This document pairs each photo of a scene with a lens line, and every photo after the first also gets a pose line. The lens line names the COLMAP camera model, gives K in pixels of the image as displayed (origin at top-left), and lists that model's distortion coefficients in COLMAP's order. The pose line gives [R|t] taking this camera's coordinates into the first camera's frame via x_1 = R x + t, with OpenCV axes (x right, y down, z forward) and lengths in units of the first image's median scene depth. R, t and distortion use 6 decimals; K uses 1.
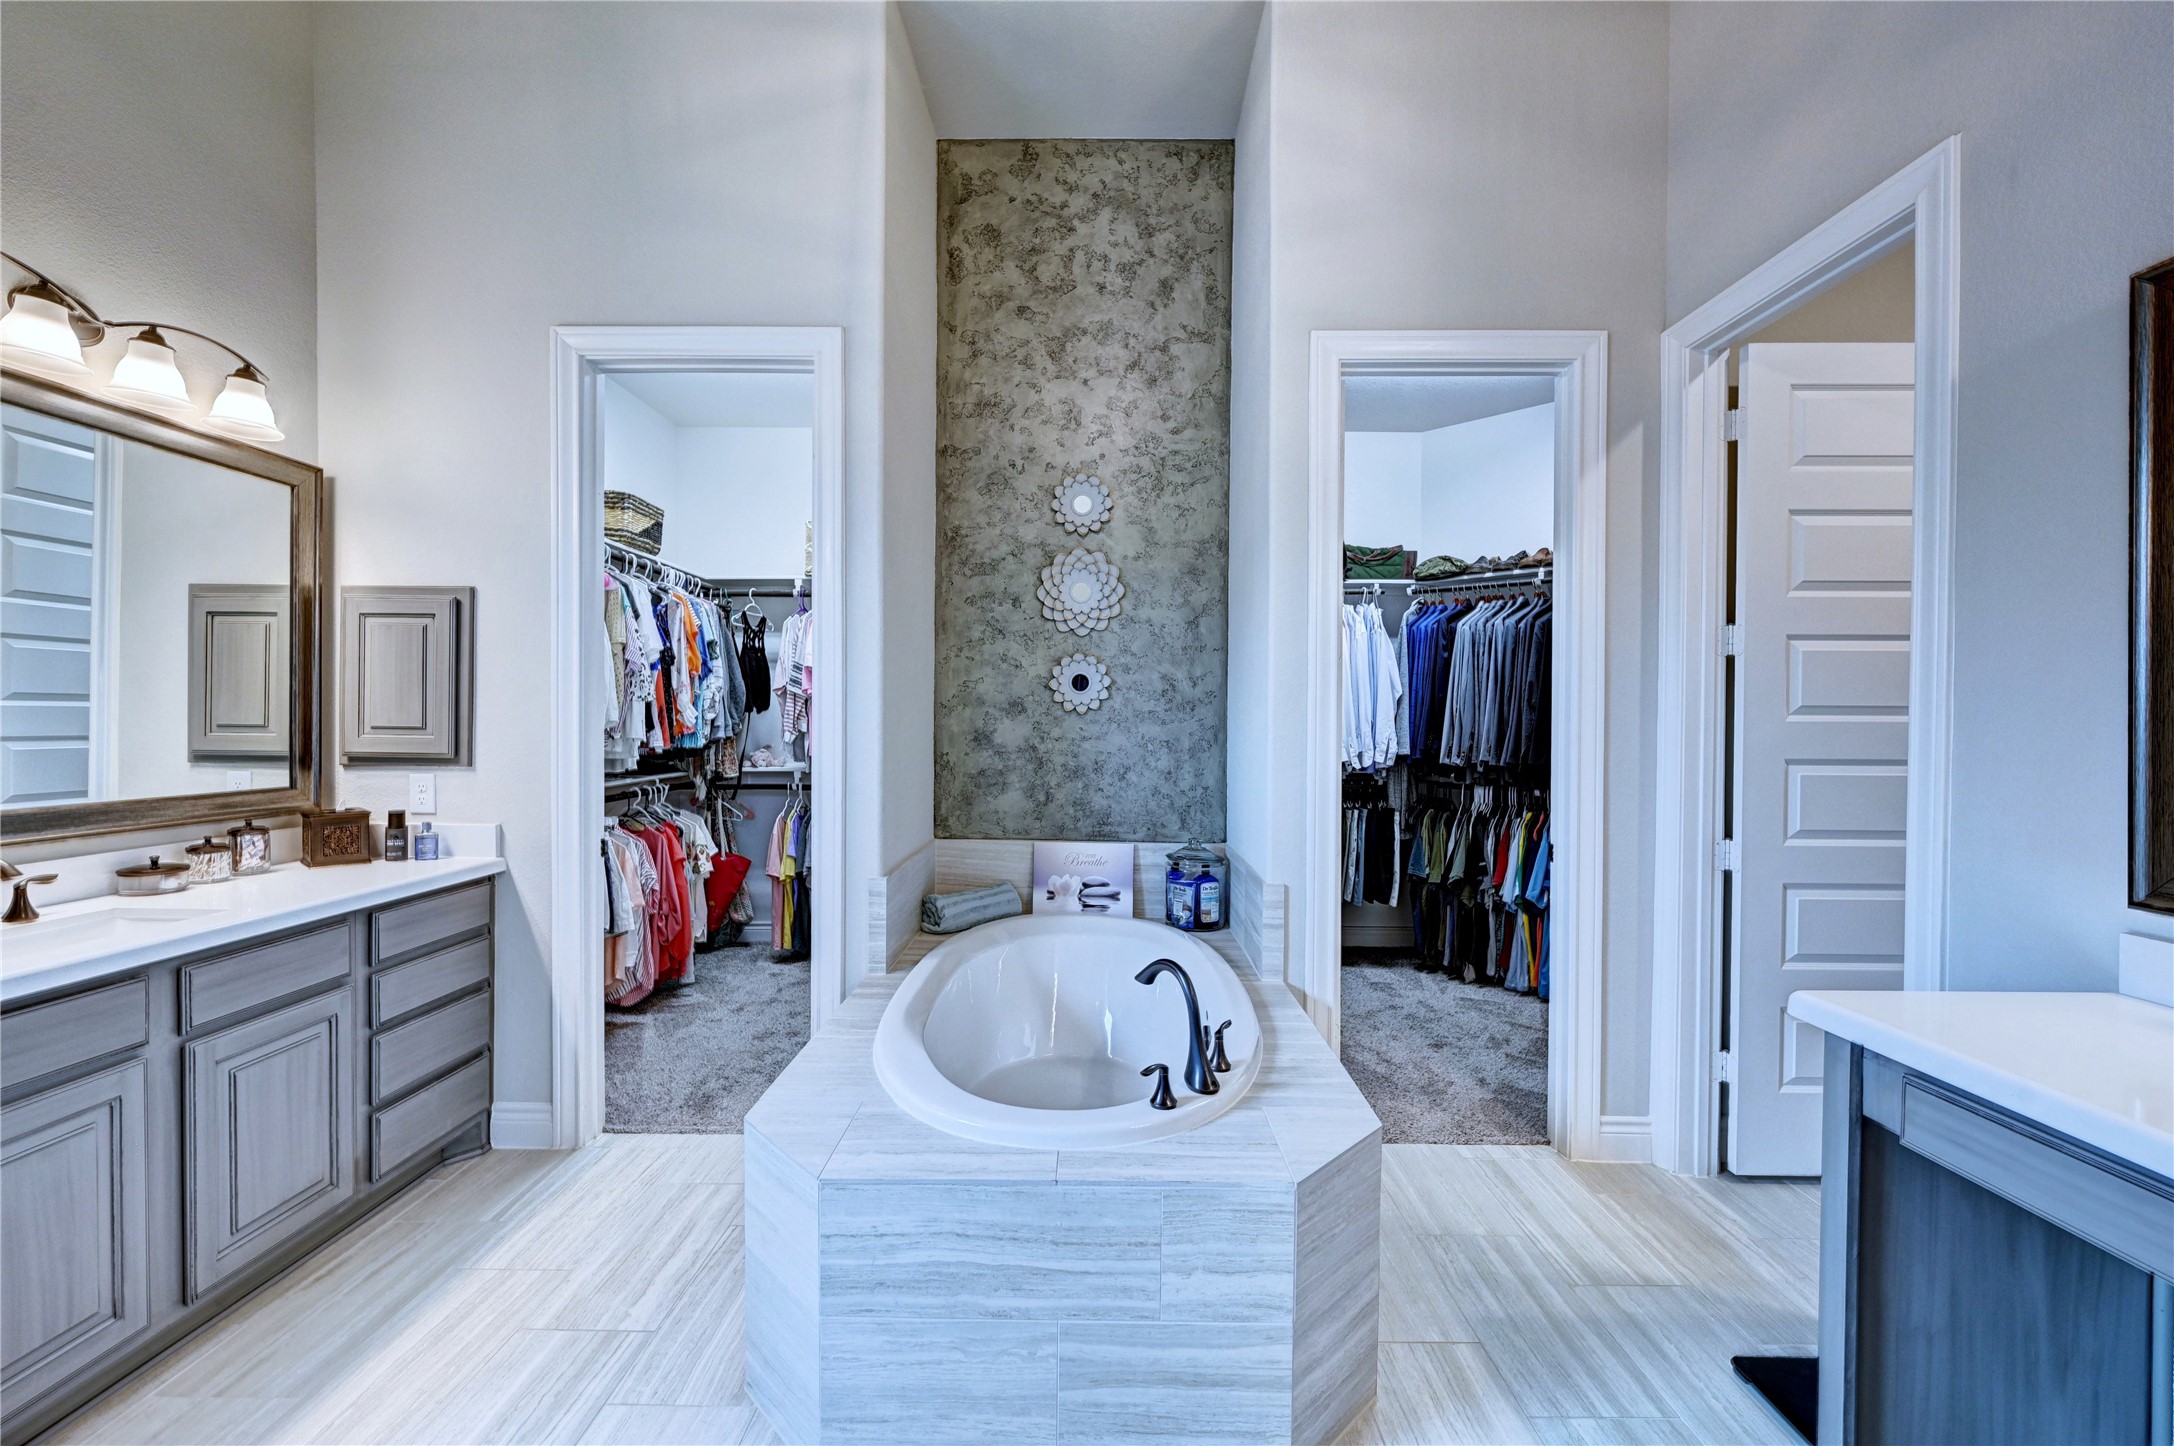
lens RADIAL K [[878.4, 0, 1089.6], [0, 878.4, 724.4], [0, 0, 1]] dist [-0.001656, 0.000187]
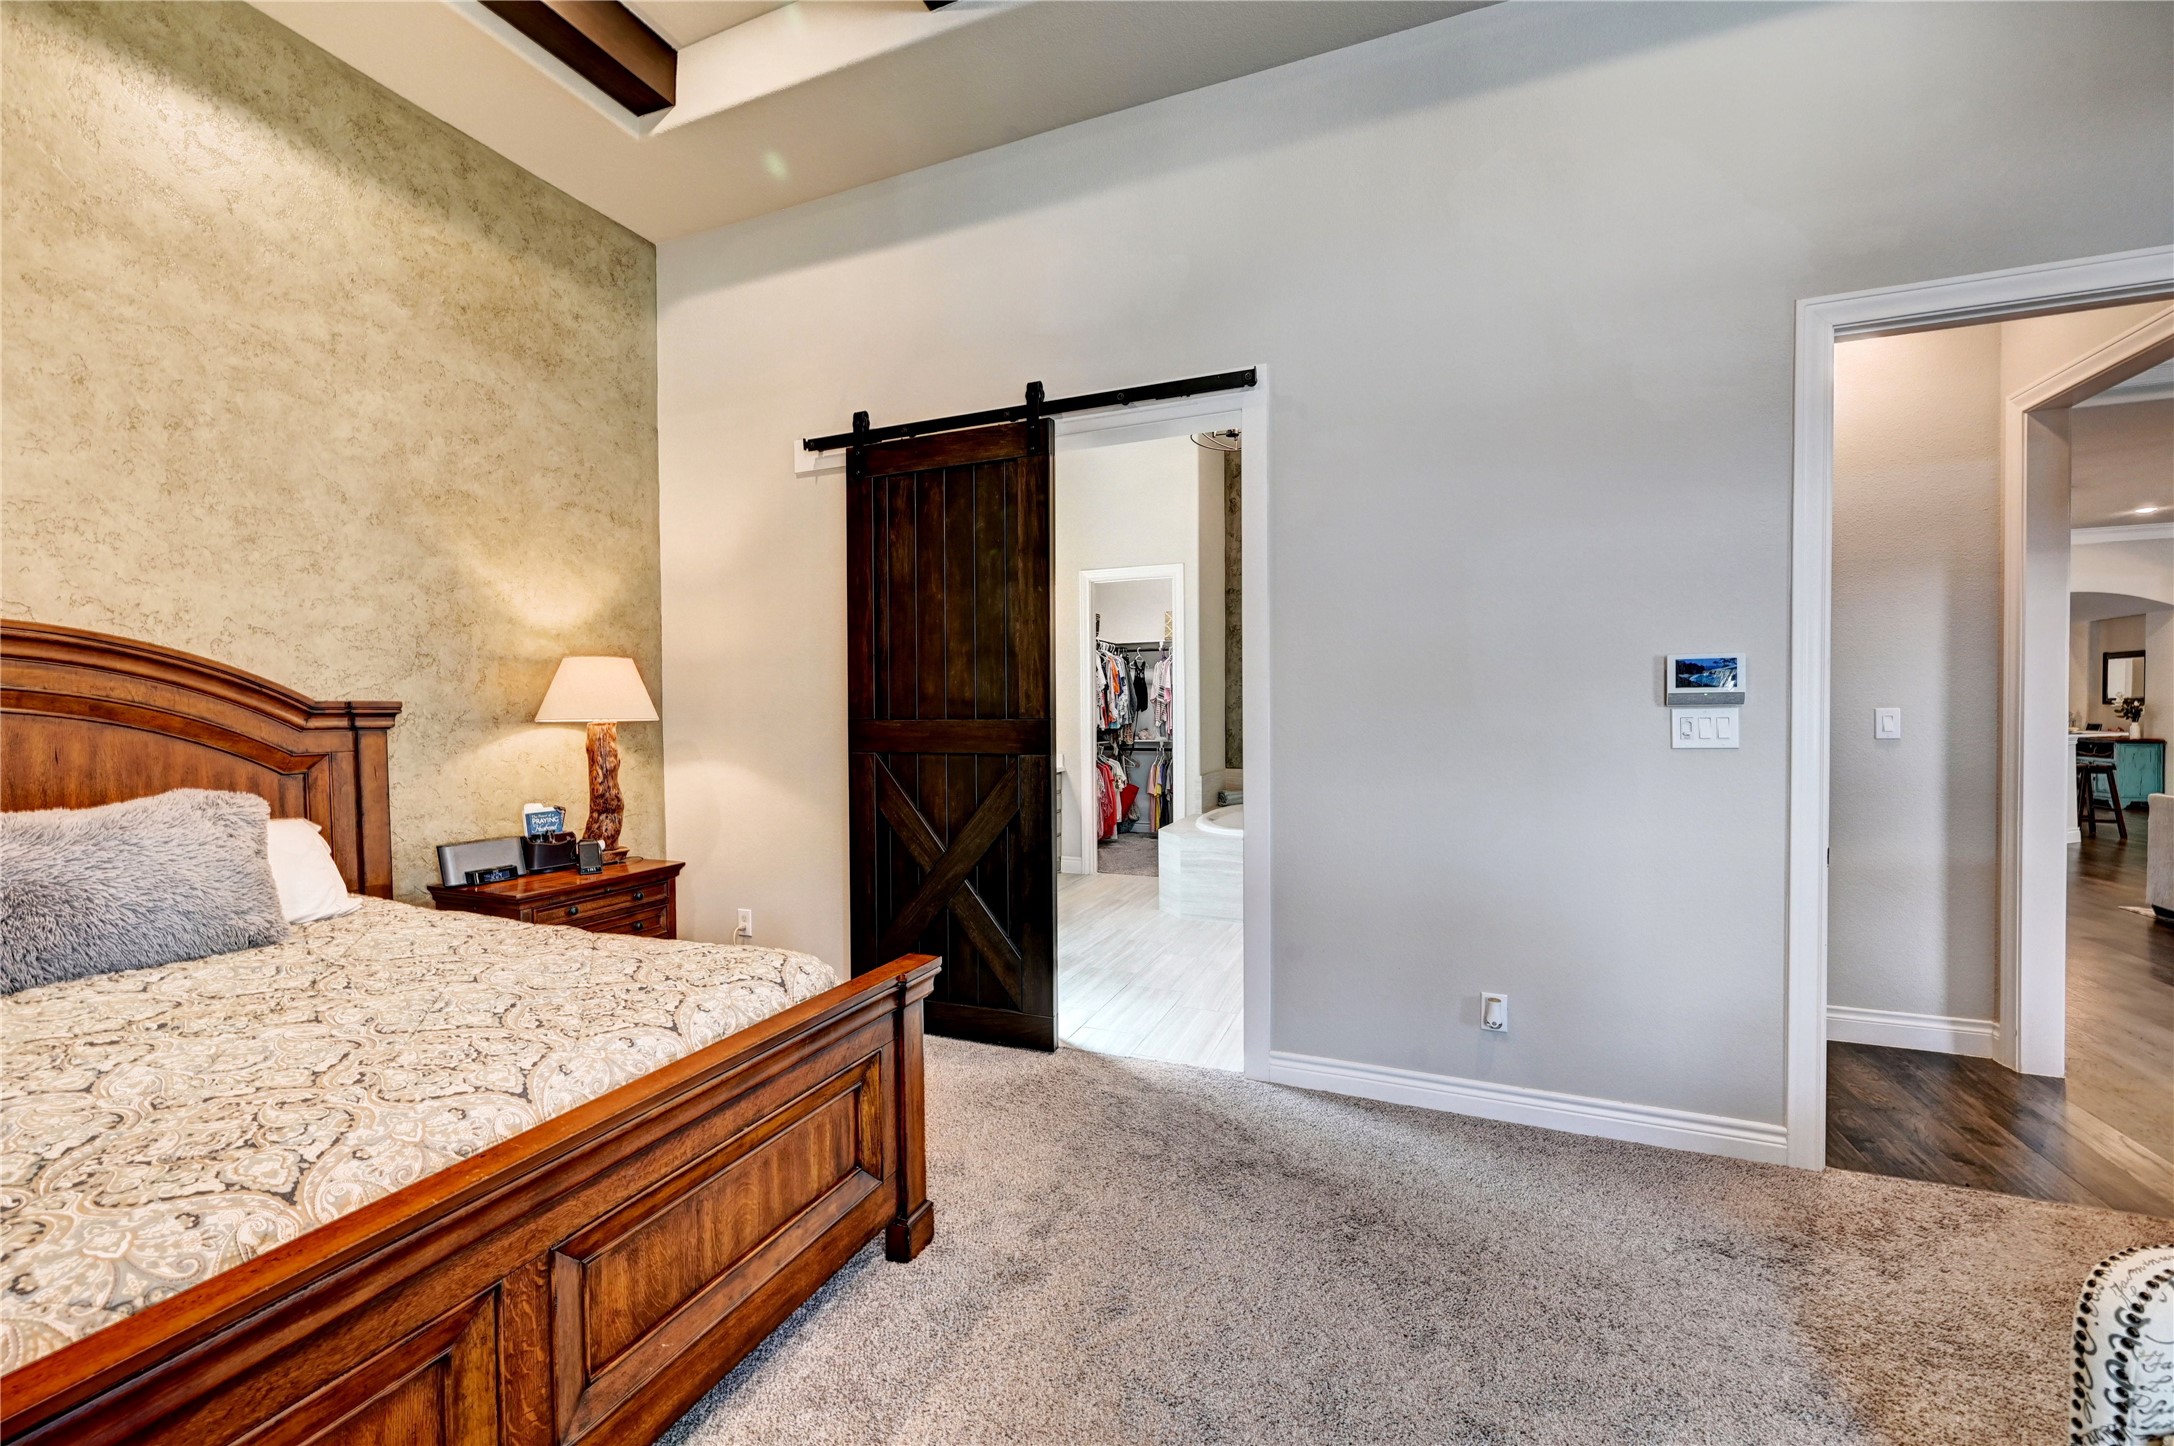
lens RADIAL K [[851.7, 0, 1089.4], [0, 851.7, 721.0], [0, 0, 1]] dist [-0.003521, -0.000167]
pose [[0.927271, -0.005353, -0.374353, 0.394777], [0.005874, 0.999983, 0.000251, 0.011653], [0.374345, -0.002432, 0.927286, -1.423580]]
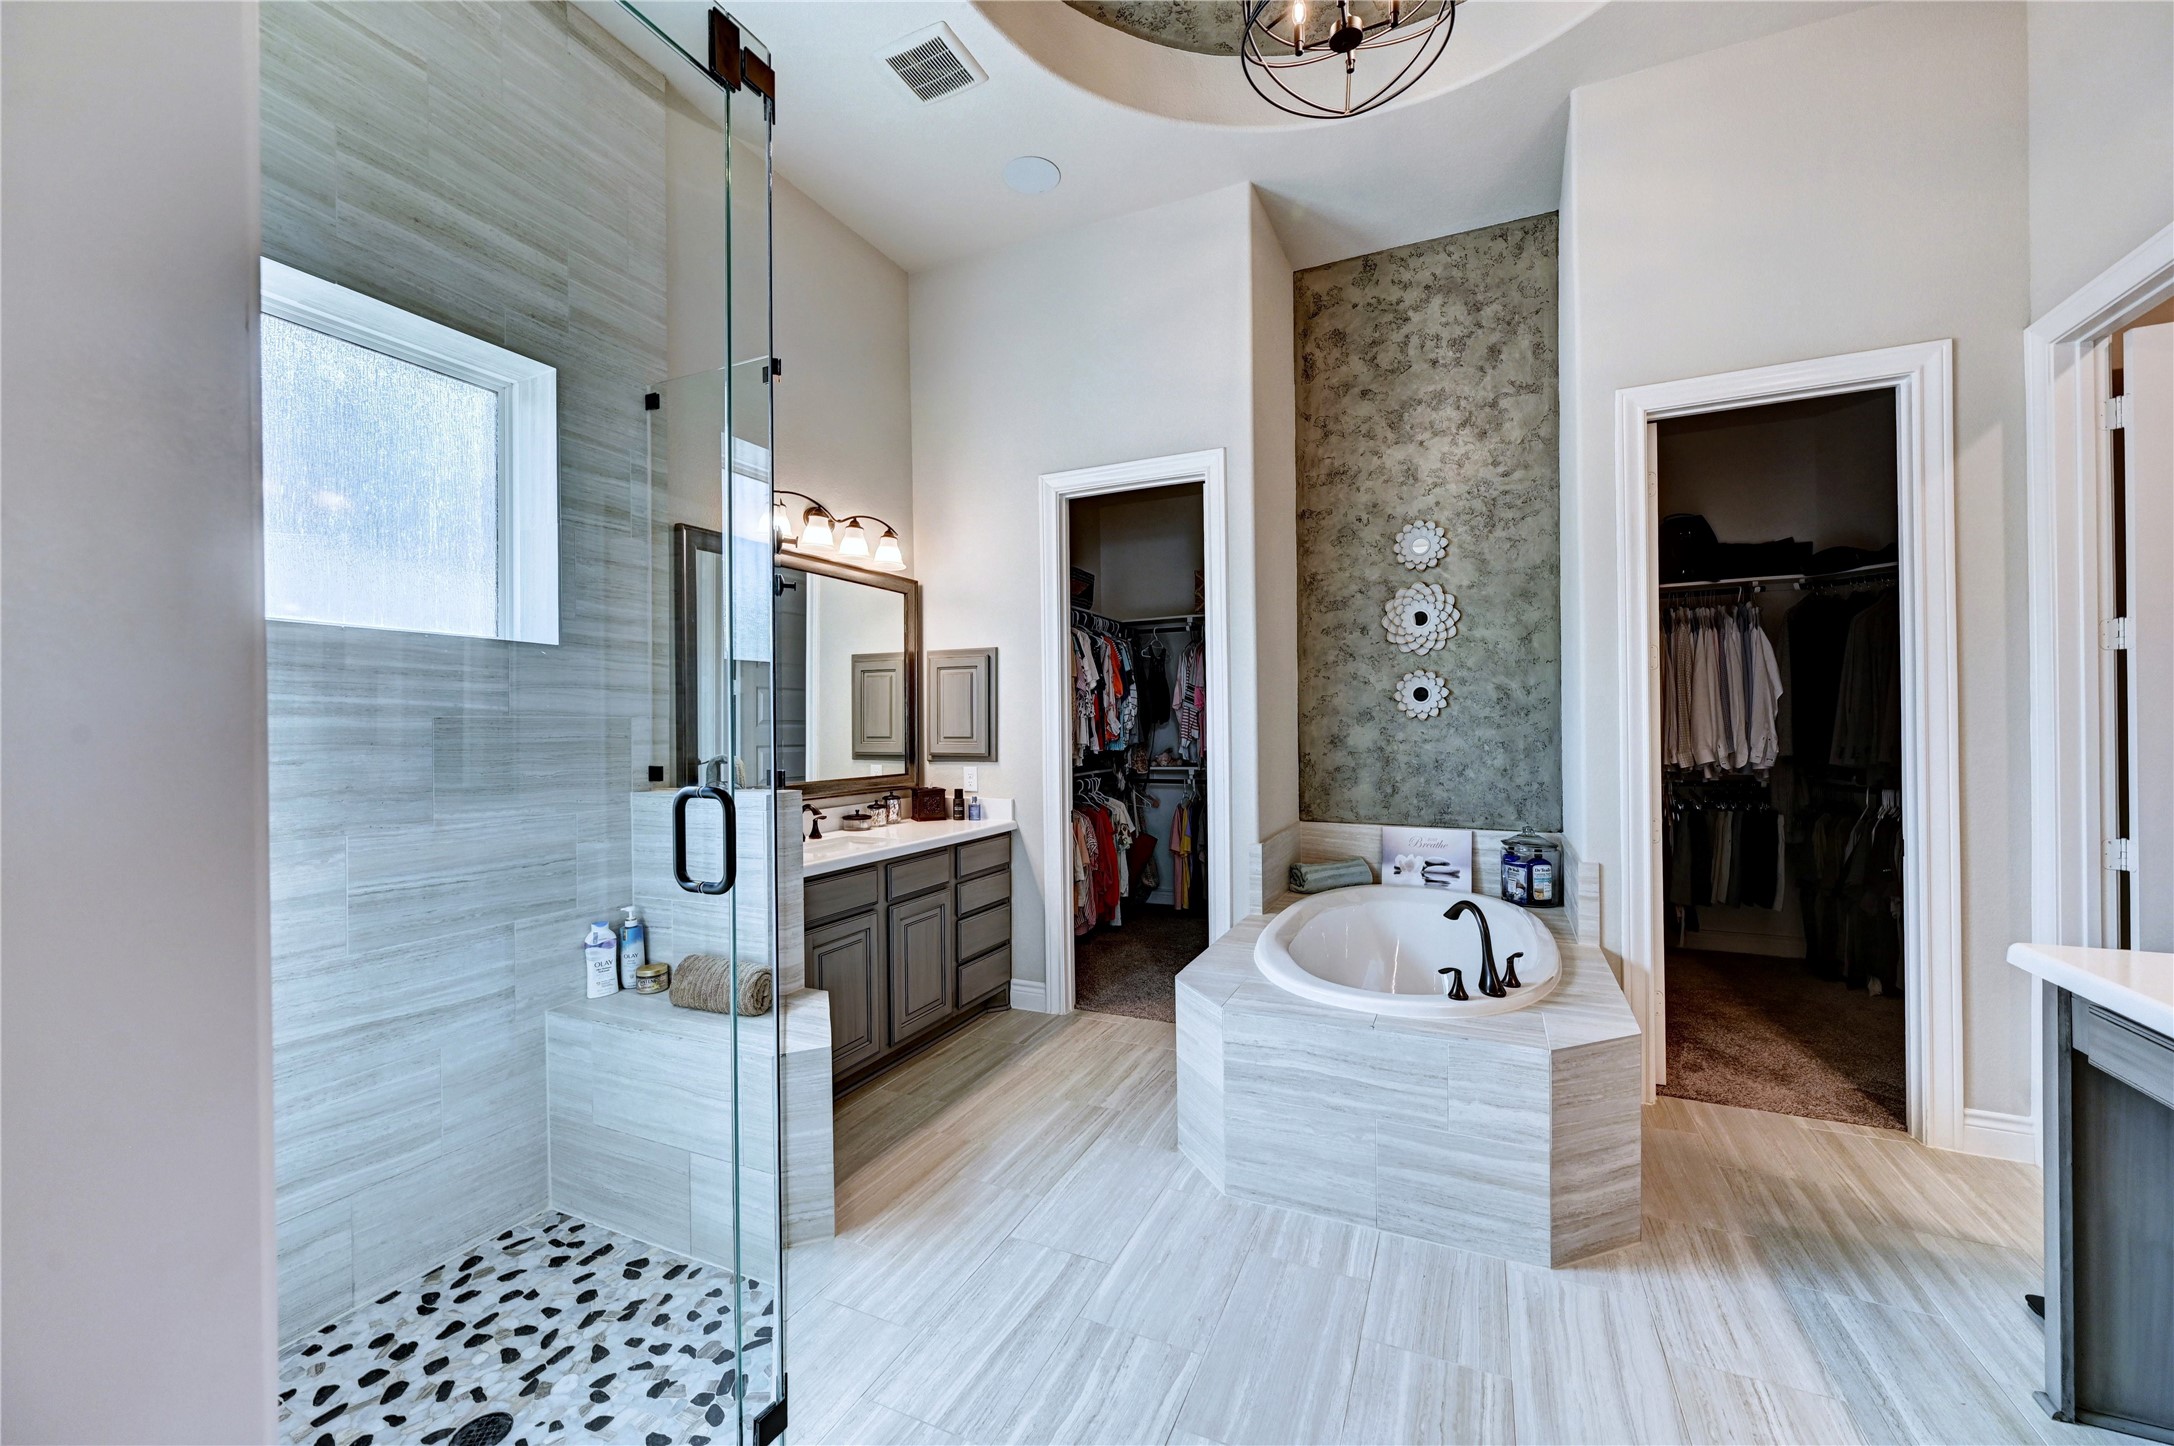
lens RADIAL K [[851.7, 0, 1084.8], [0, 851.7, 727.3], [0, 0, 1]] dist [-0.003521, -0.000167]
pose [[0.907777, -0.015177, -0.419179, 0.075890], [0.012904, 0.999883, -0.008258, 0.001257], [0.419255, 0.002087, 0.907866, -0.314418]]
